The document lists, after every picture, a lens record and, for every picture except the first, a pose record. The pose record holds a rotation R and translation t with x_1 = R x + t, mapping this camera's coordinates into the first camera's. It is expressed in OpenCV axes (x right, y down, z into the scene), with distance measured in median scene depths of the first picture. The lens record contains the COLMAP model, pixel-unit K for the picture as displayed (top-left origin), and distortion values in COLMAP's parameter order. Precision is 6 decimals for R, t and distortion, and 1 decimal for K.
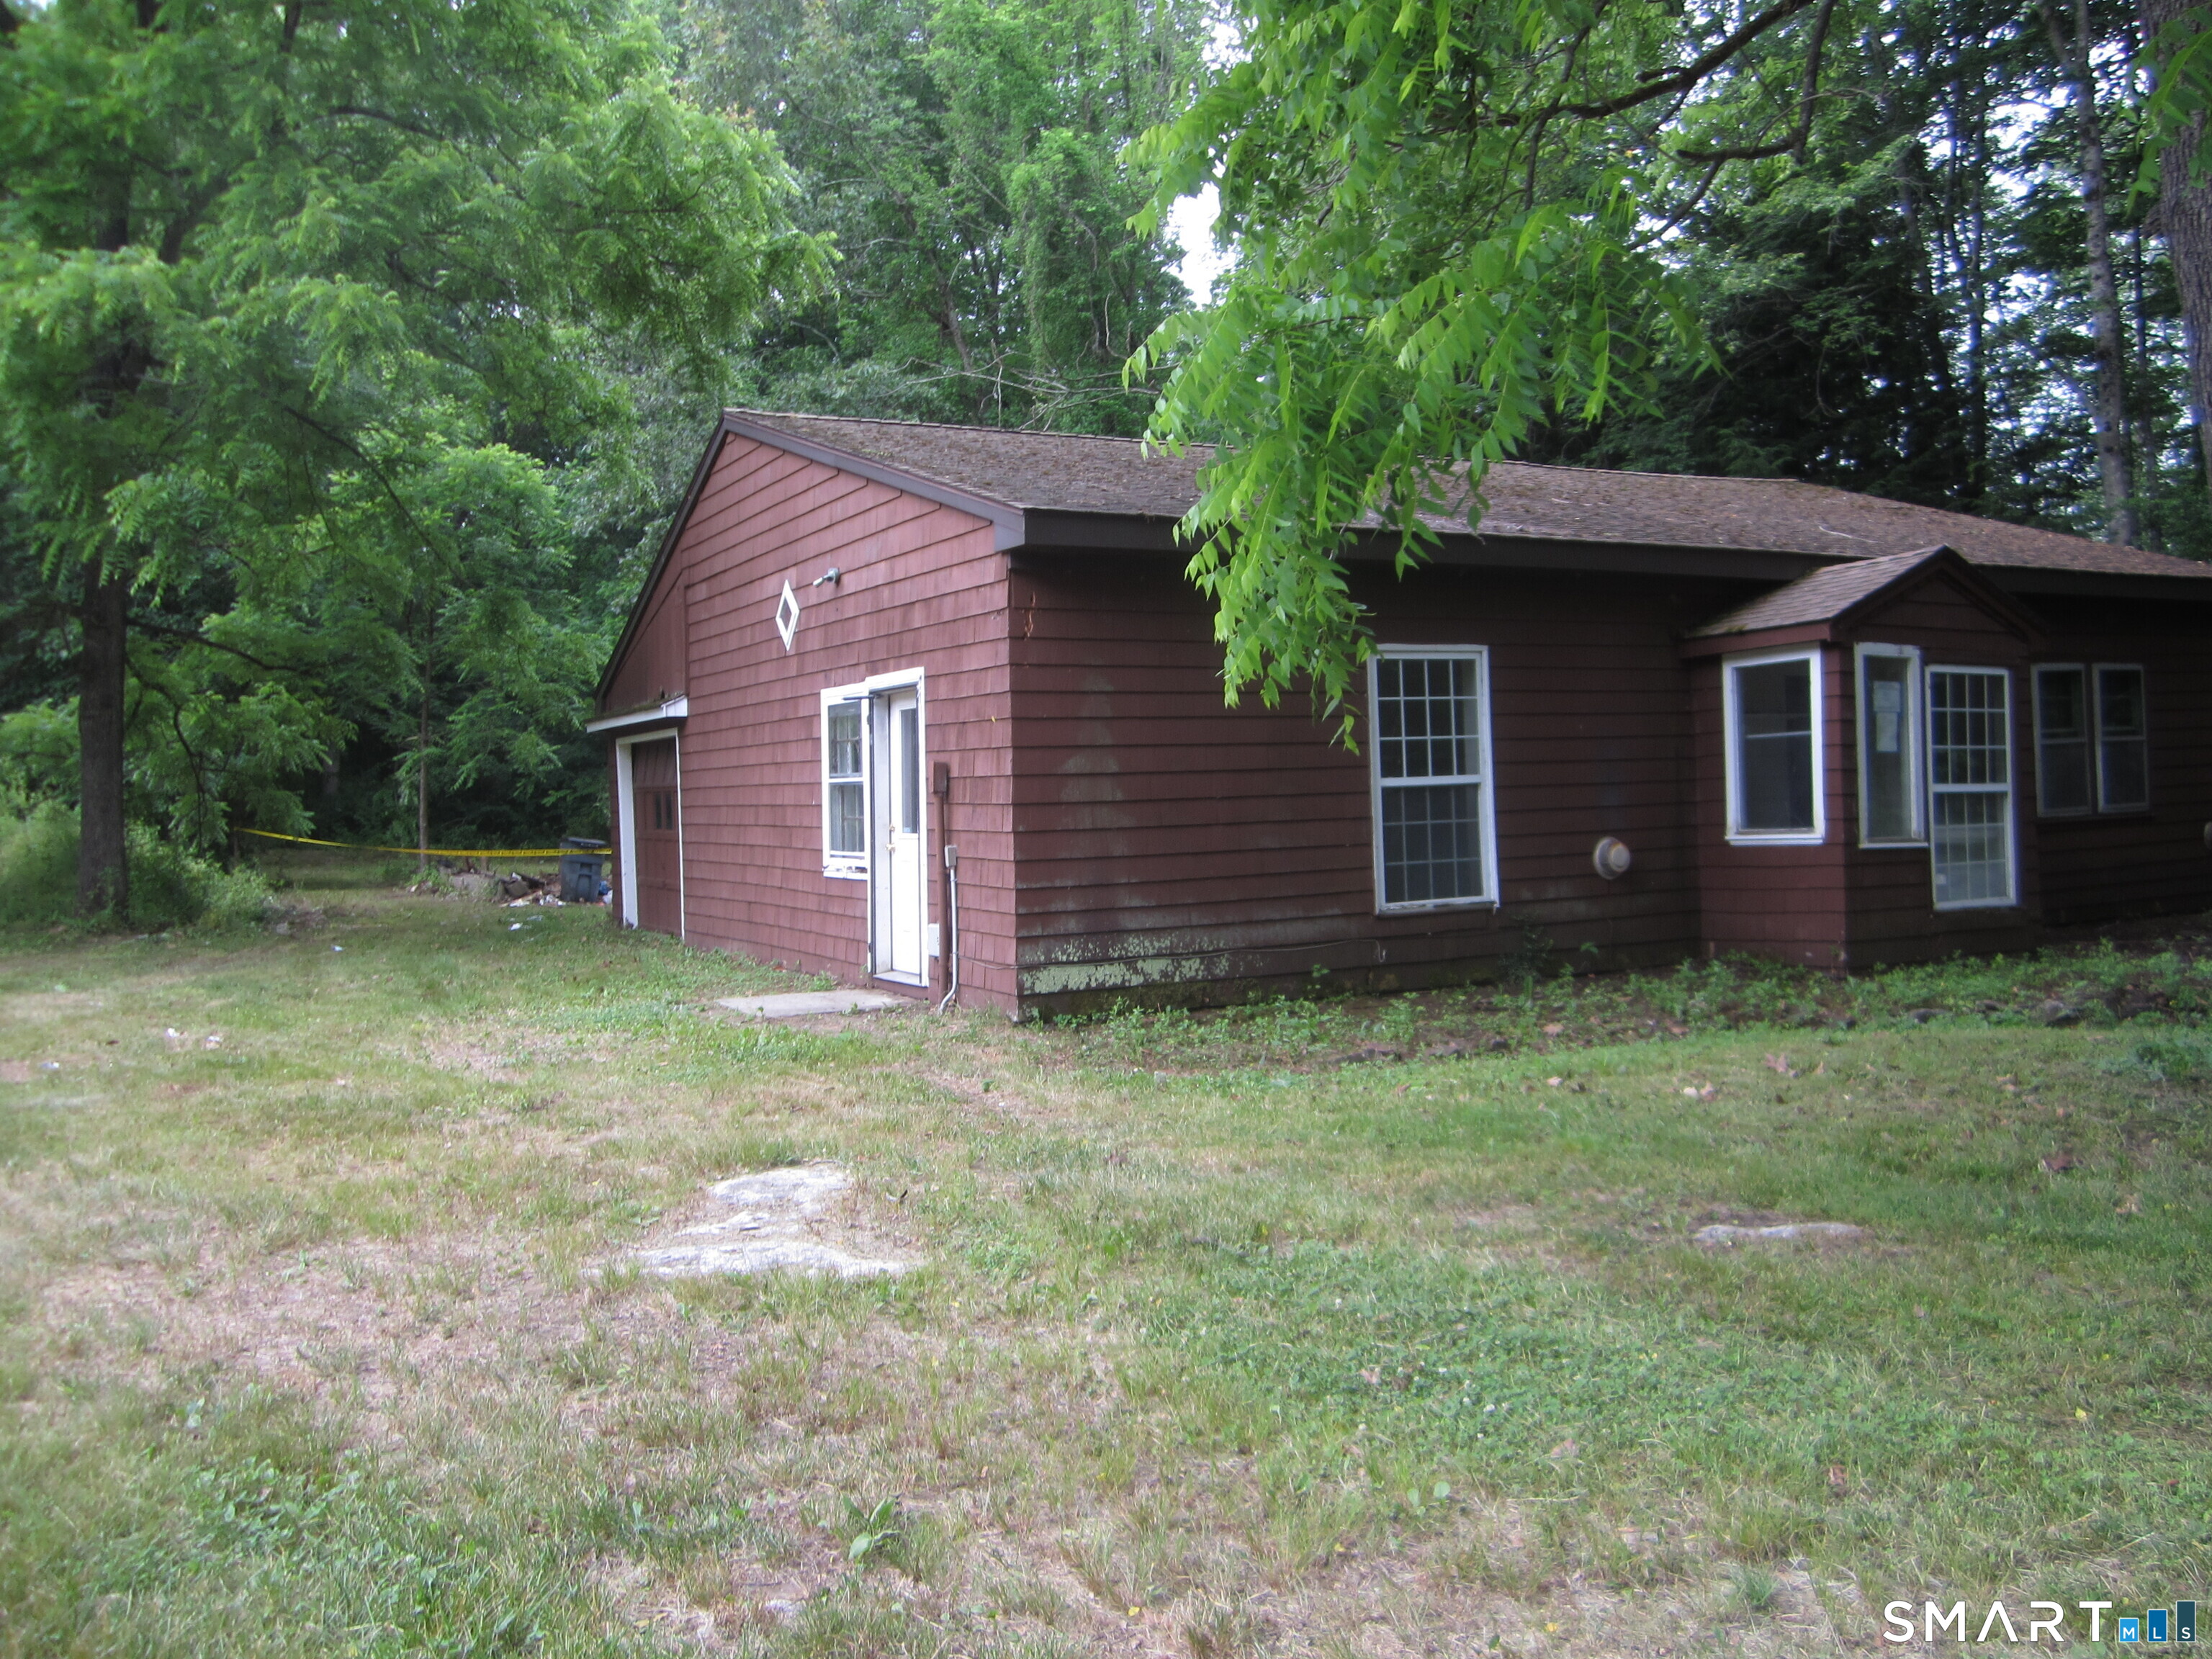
lens RADIAL K [[1805.1, 0, 1106.0], [0, 1805.1, 829.5], [0, 0, 1]] dist [-0.045243, -0.004209]
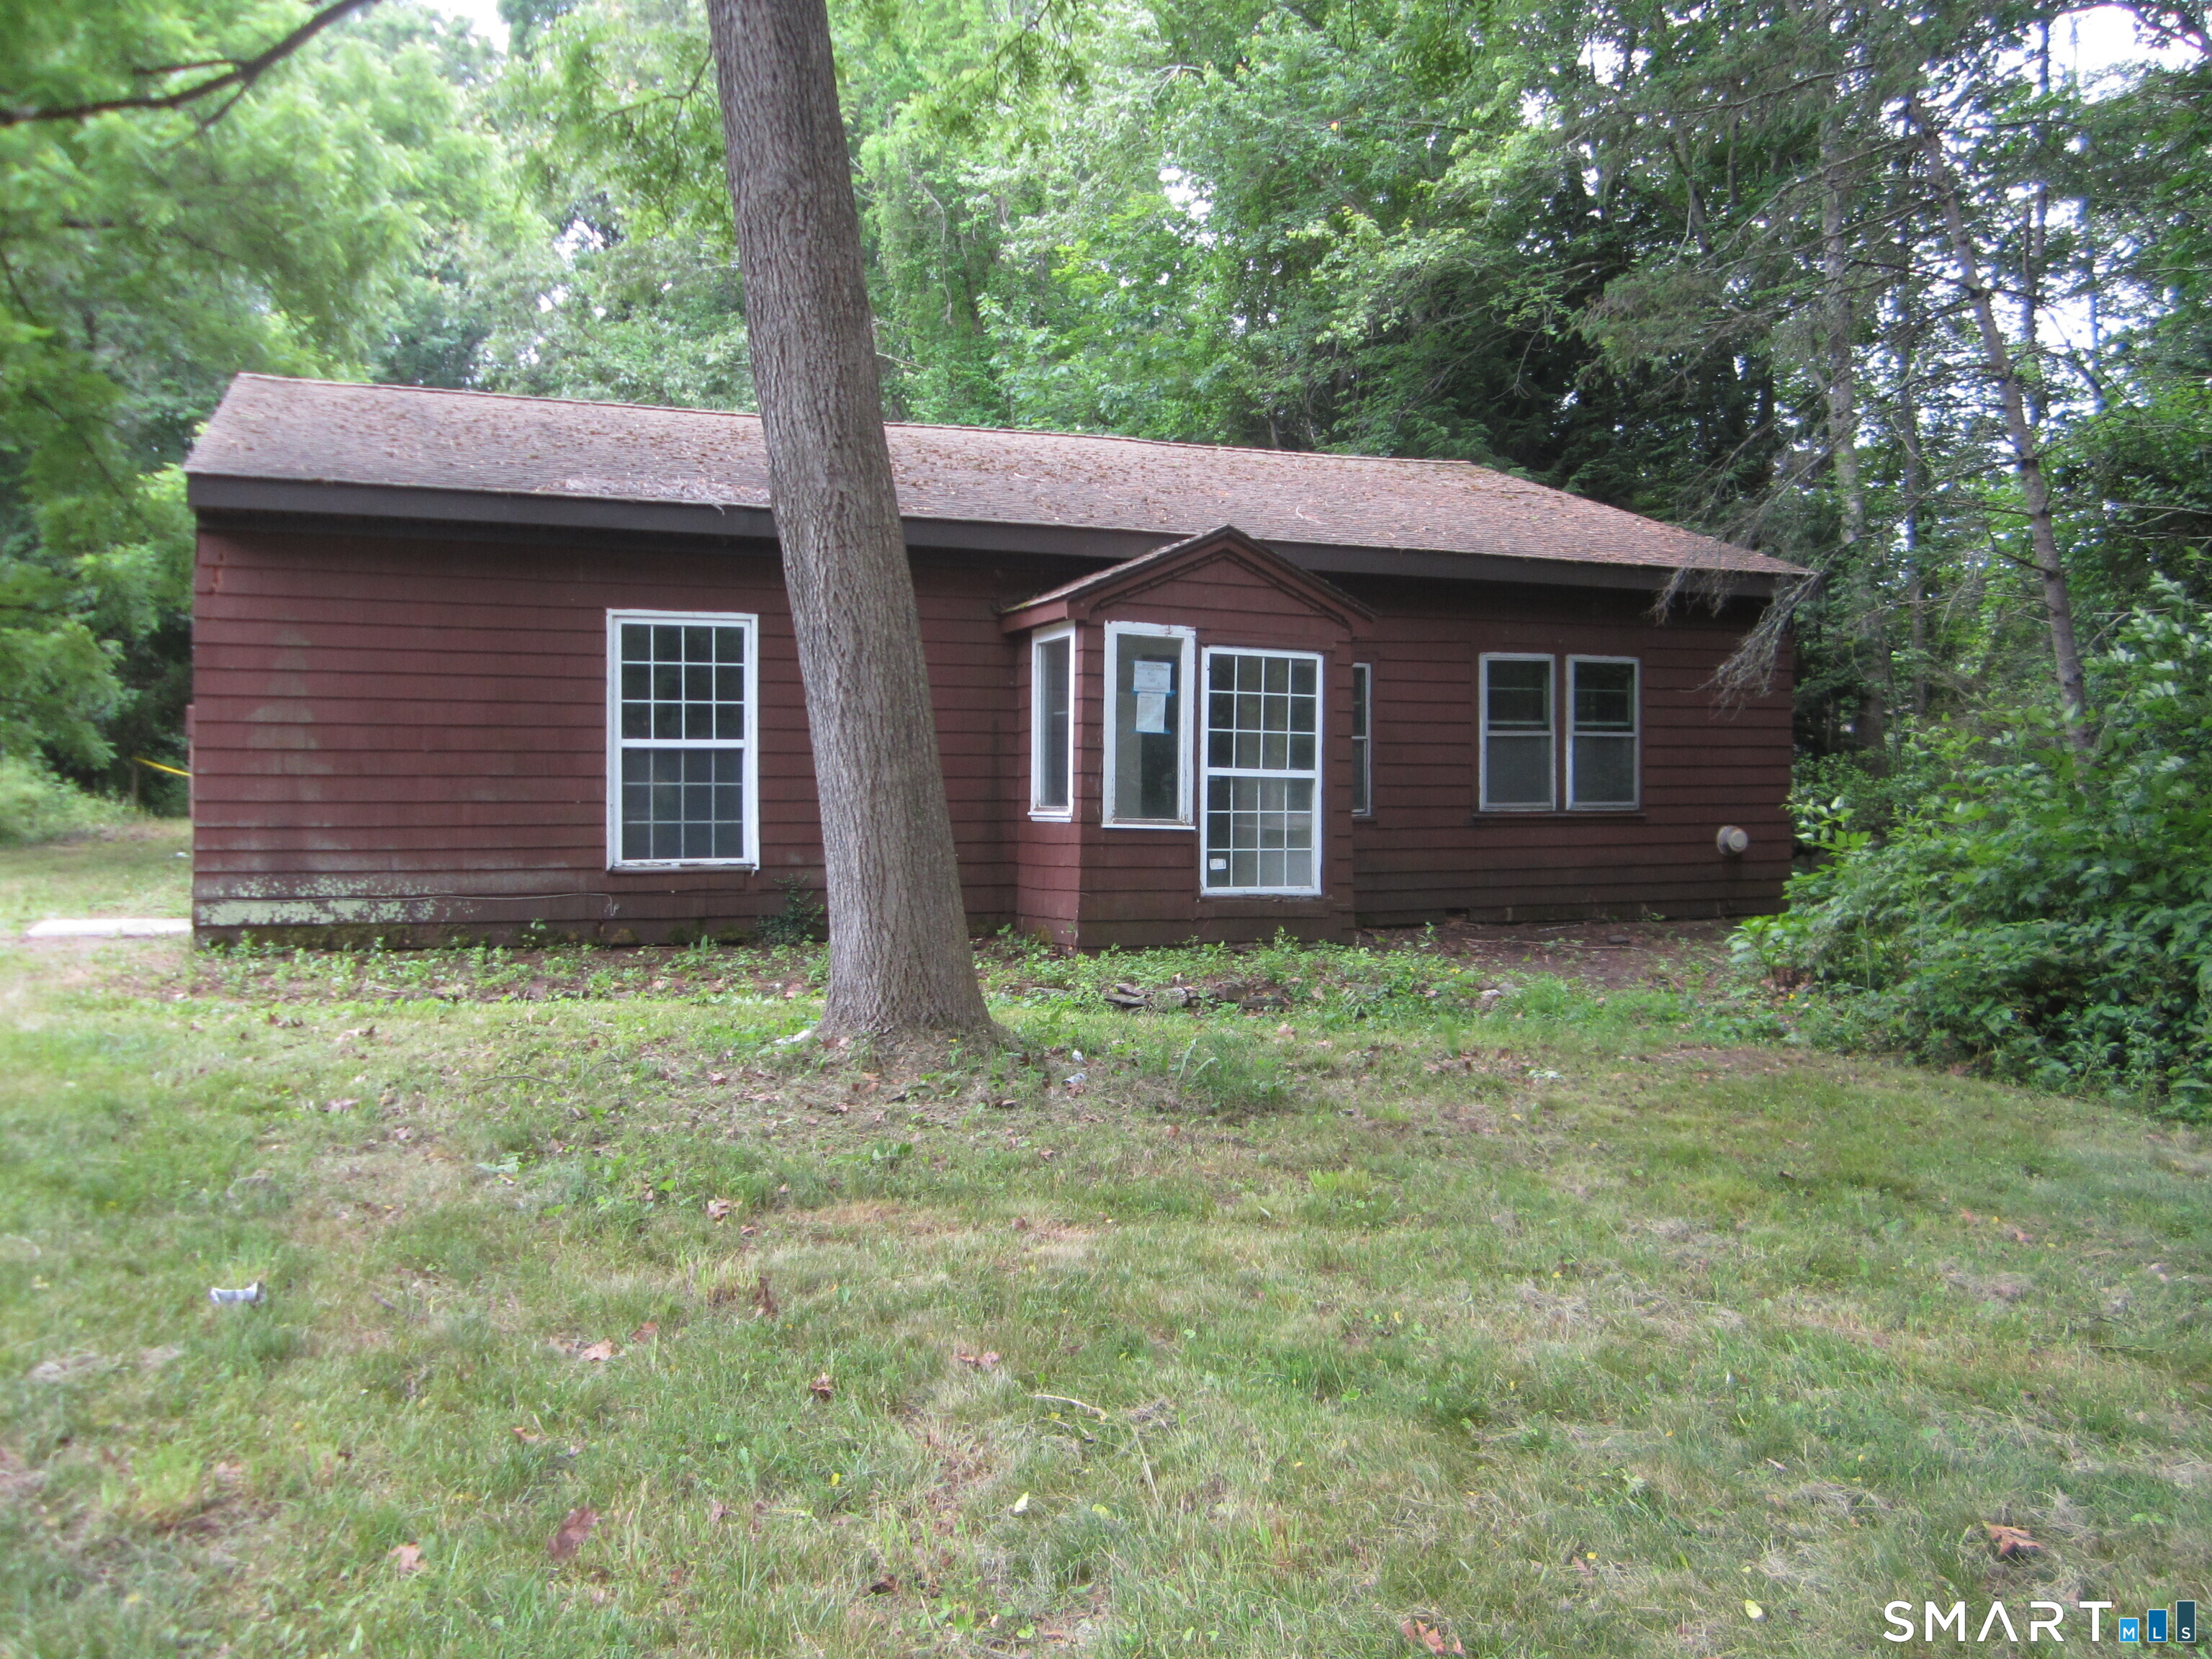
lens RADIAL K [[1805.1, 0, 1106.0], [0, 1805.1, 829.5], [0, 0, 1]] dist [-0.045243, -0.004209]
pose [[0.993469, 0.044337, -0.105139, 0.529805], [-0.042689, 0.998929, 0.017867, -0.006759], [0.105819, -0.013262, 0.994297, 0.001759]]
